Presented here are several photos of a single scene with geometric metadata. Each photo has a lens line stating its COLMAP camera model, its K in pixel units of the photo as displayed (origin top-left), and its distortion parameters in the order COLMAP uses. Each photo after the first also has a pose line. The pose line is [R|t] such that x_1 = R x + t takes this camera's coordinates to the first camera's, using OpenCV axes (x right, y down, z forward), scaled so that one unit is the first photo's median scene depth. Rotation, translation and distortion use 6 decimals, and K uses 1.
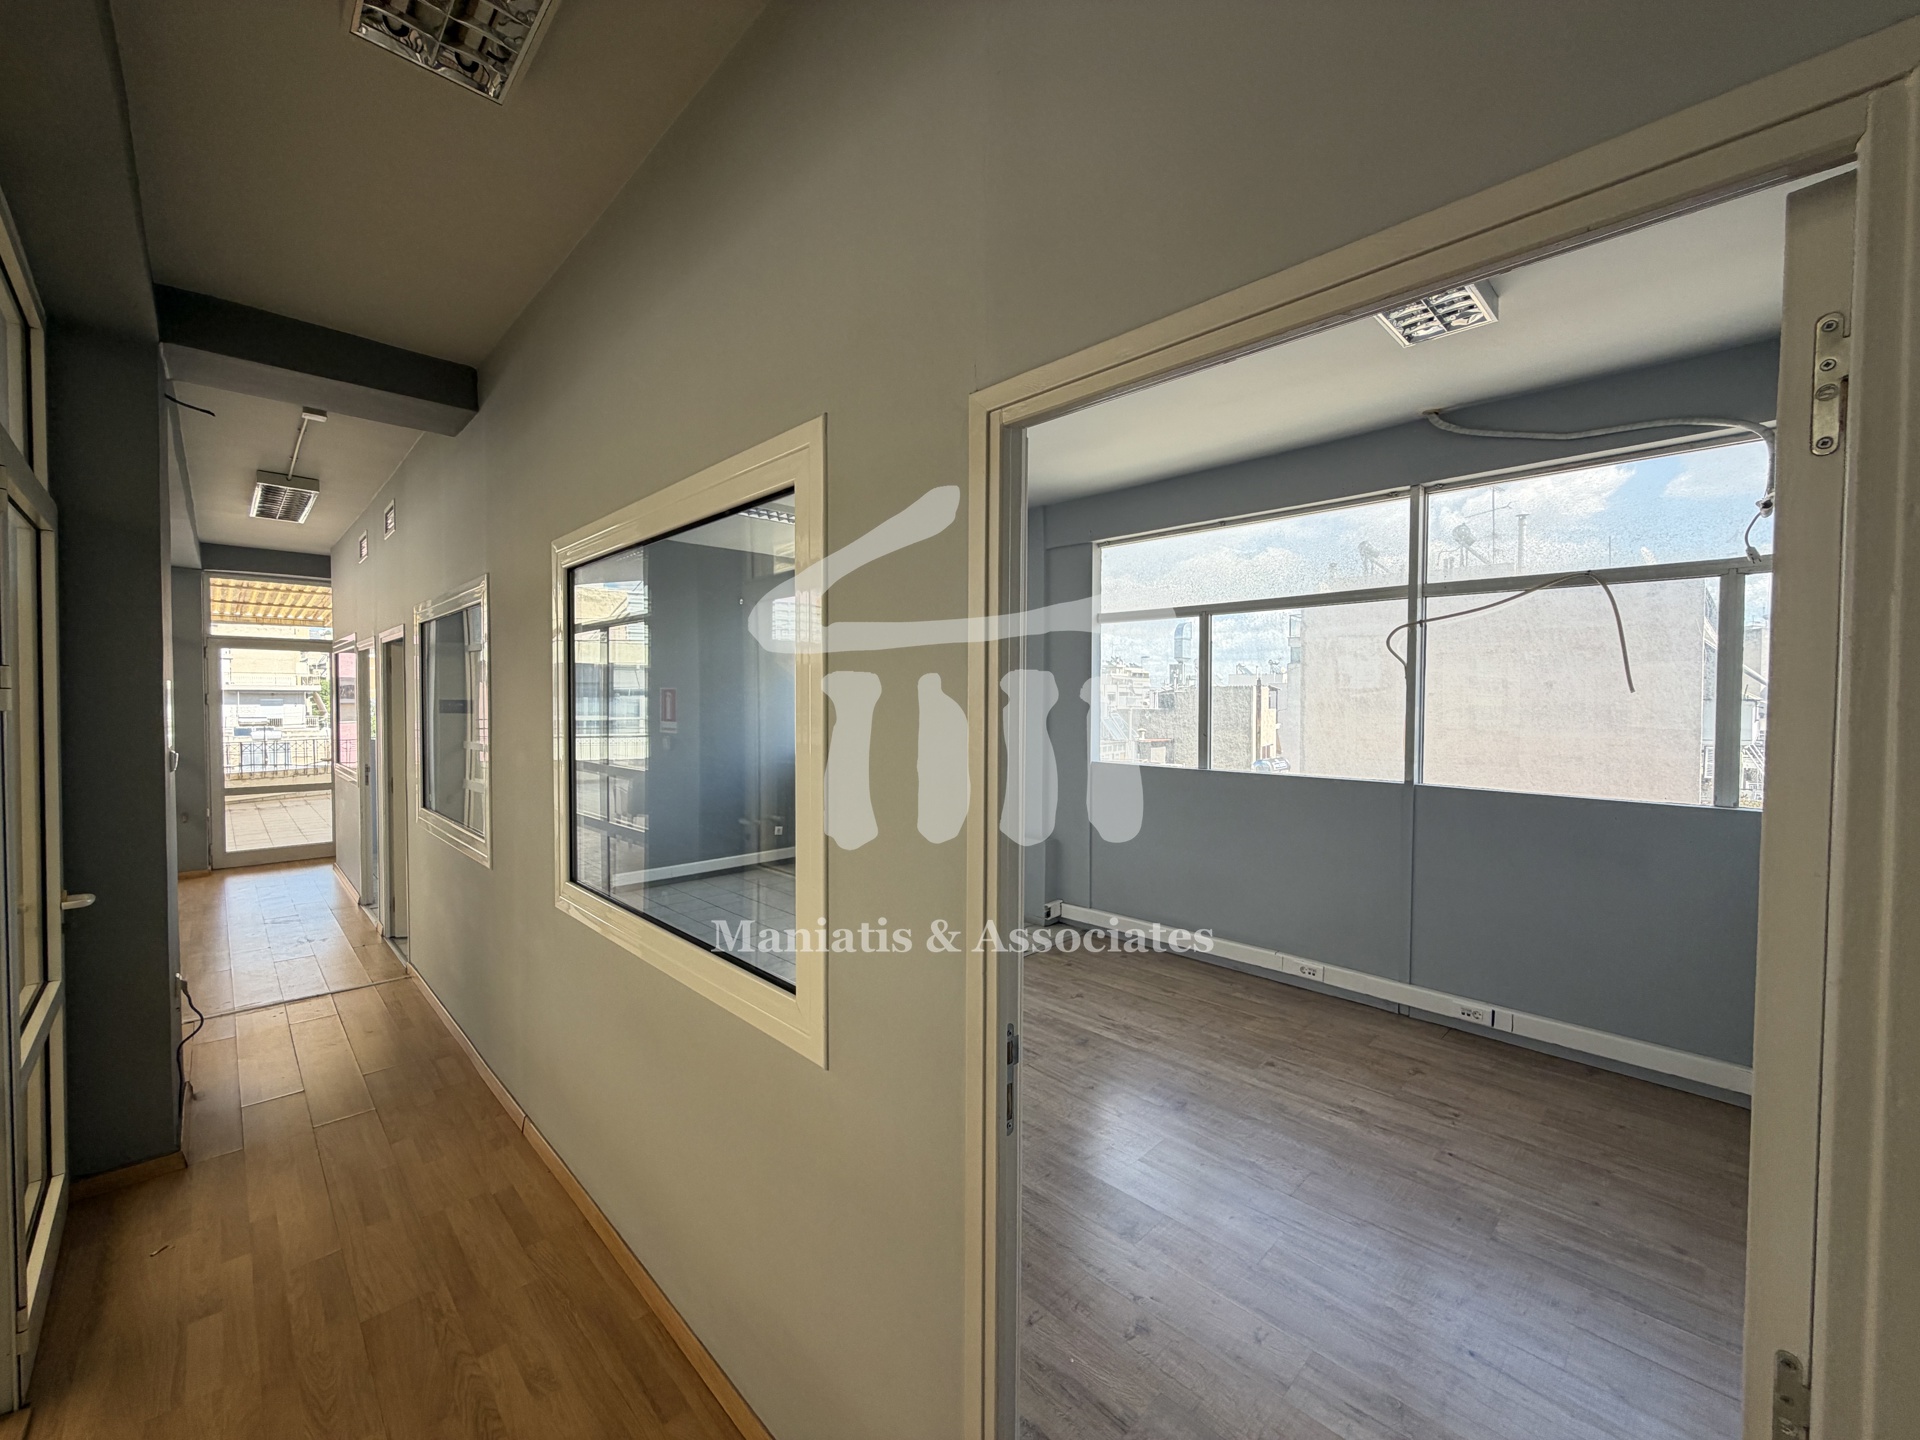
lens RADIAL K [[763.4, 0, 956.2], [0, 763.4, 720.8], [0, 0, 1]] dist [0.003245, 0.000051]
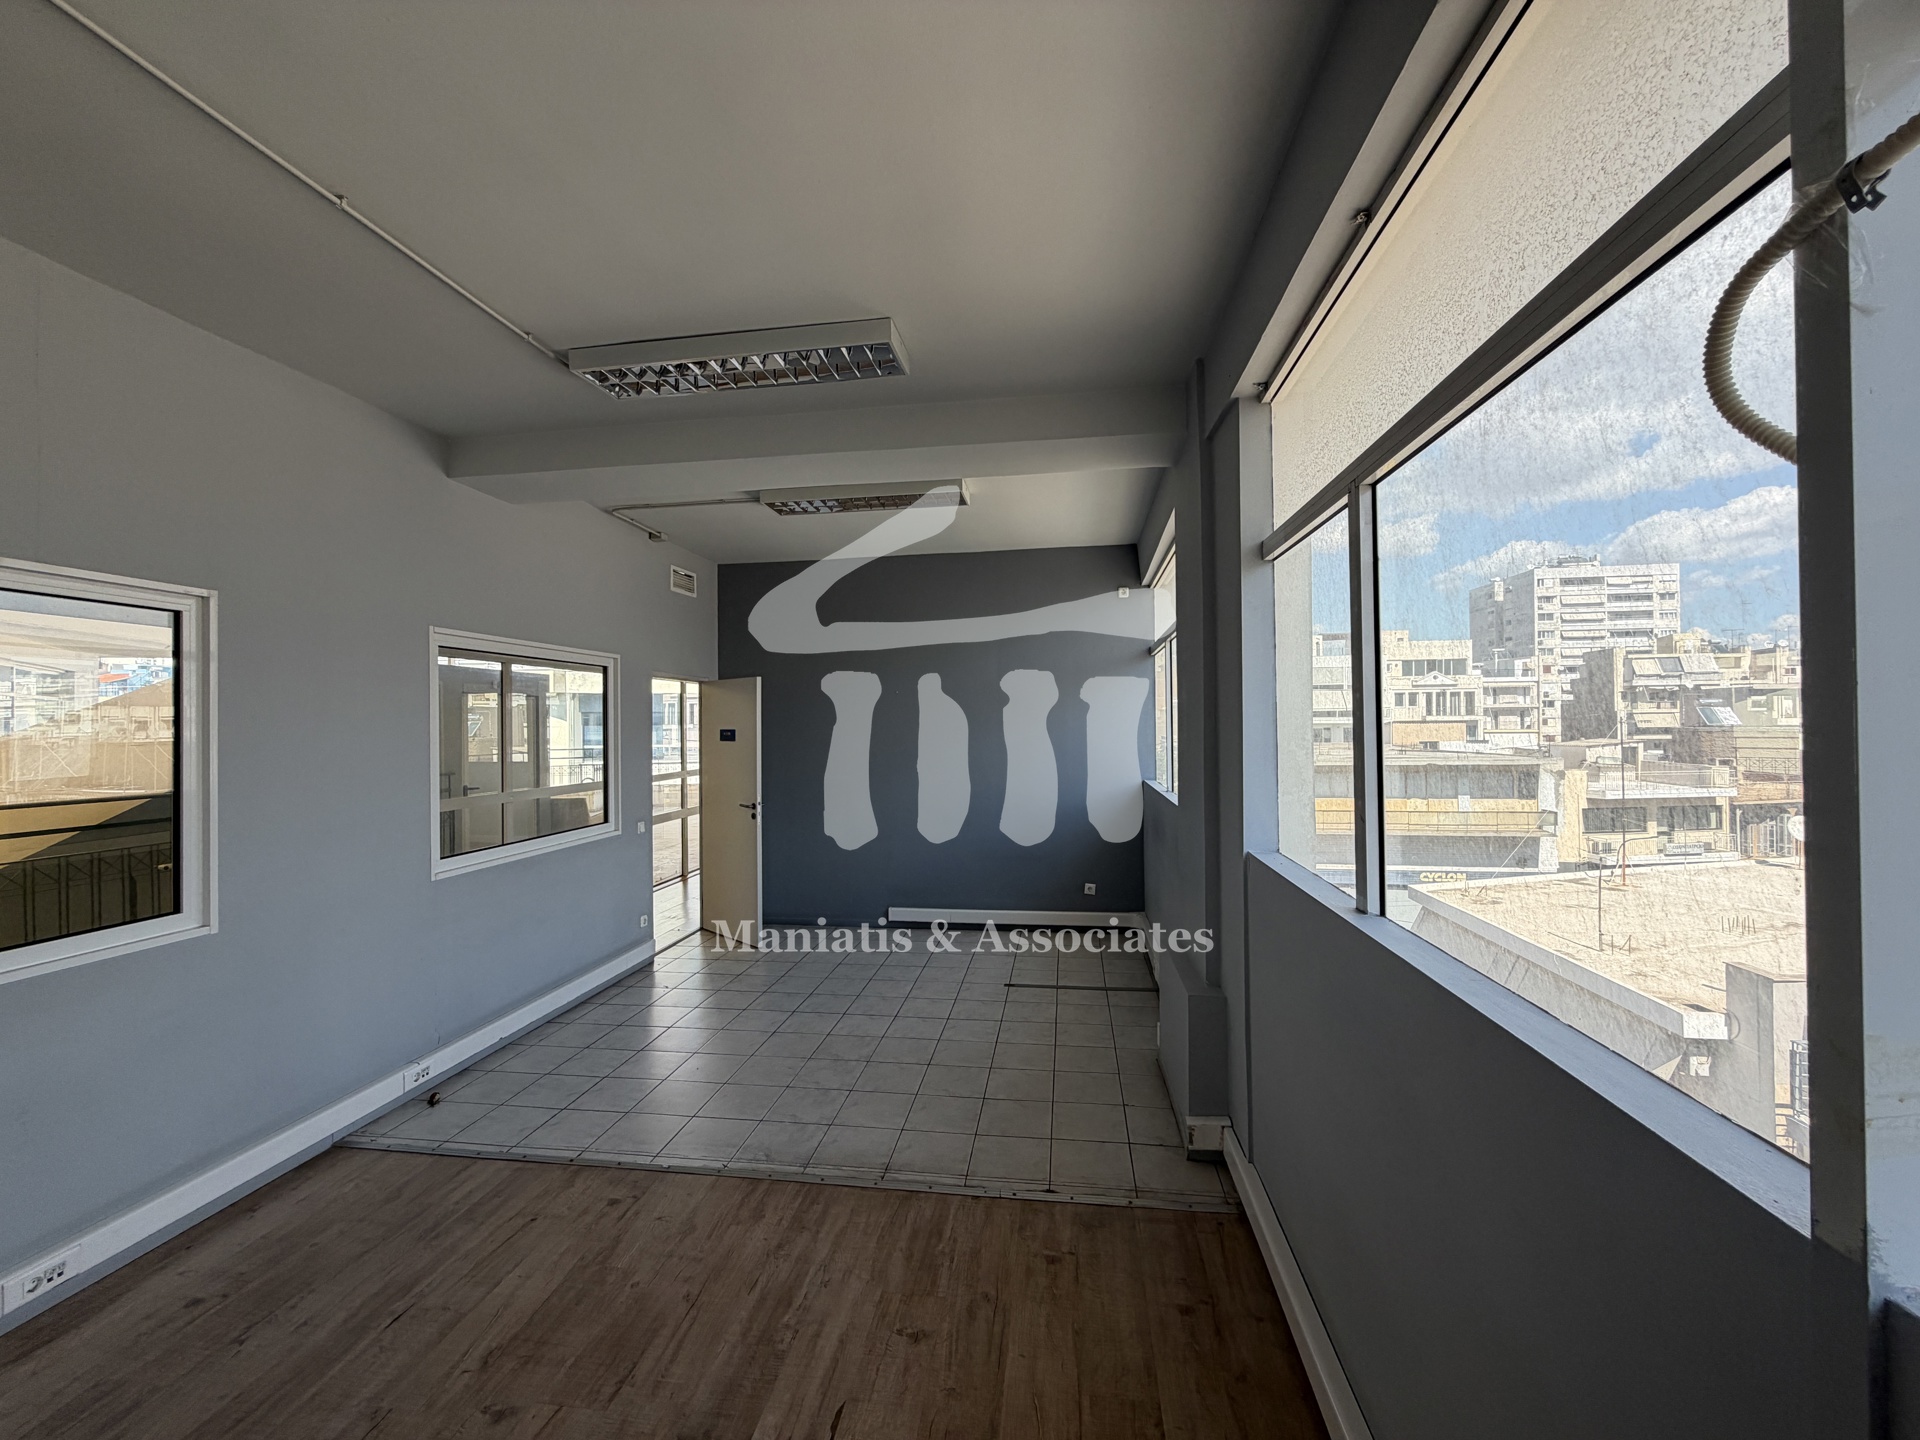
lens RADIAL K [[763.4, 0, 948.3], [0, 763.4, 724.0], [0, 0, 1]] dist [0.003245, 0.000051]
pose [[0.606276, -0.011633, -0.795169, 0.604711], [-0.008189, 0.999749, -0.020870, -0.019372], [0.795212, 0.019165, 0.606028, 0.767170]]
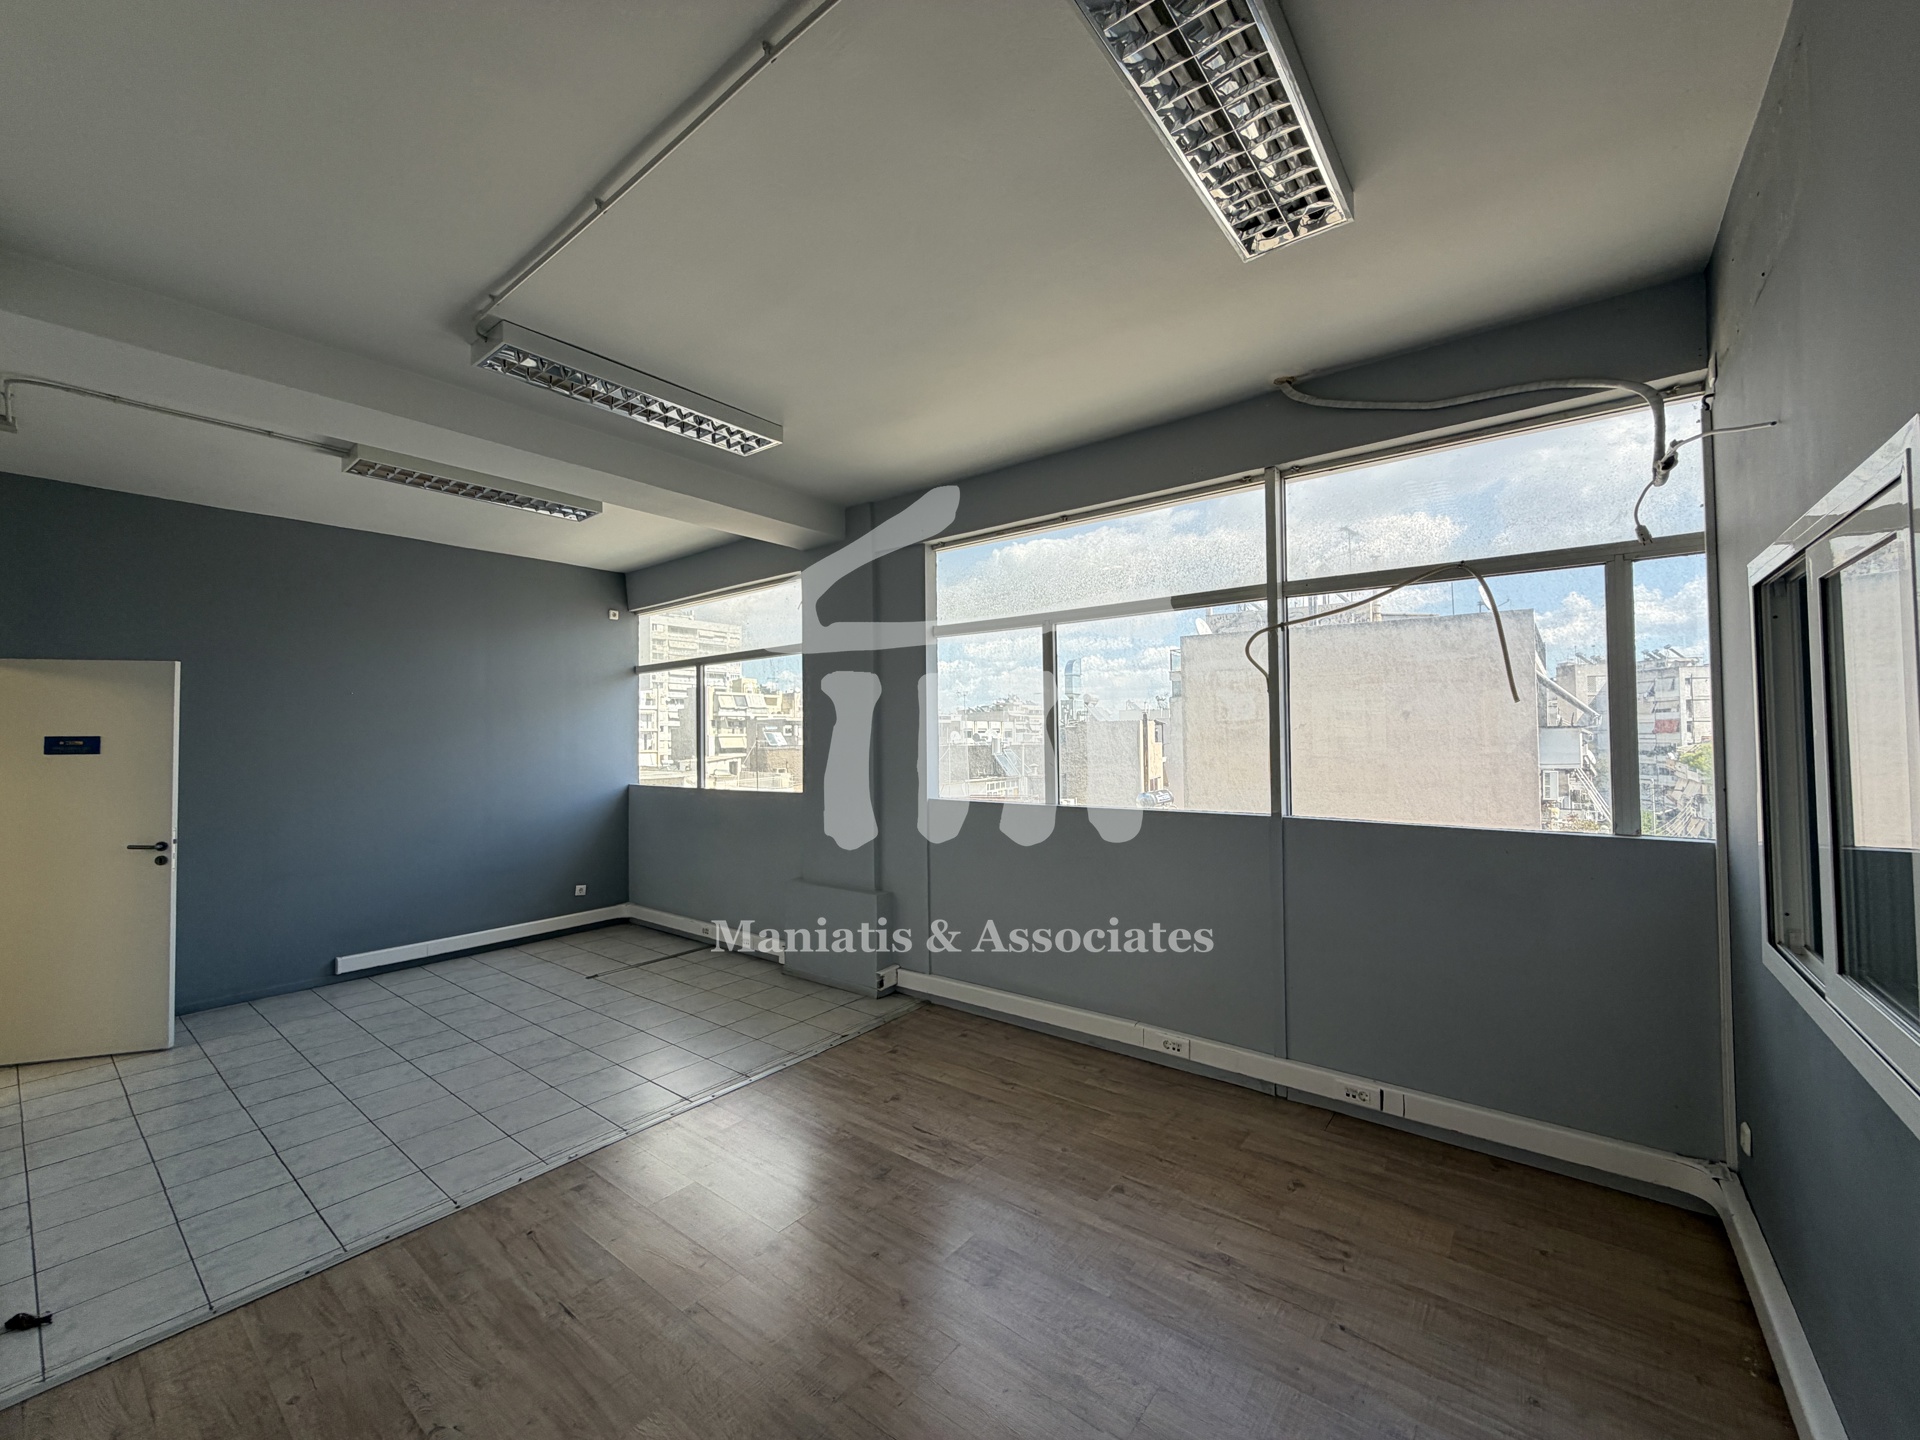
lens RADIAL K [[763.4, 0, 953.7], [0, 763.4, 720.7], [0, 0, 1]] dist [0.003245, 0.000051]
pose [[0.991837, -0.011056, 0.127031, 0.134379], [0.017426, 0.998640, -0.049146, 0.012168], [-0.126315, 0.050958, 0.990681, 0.206150]]
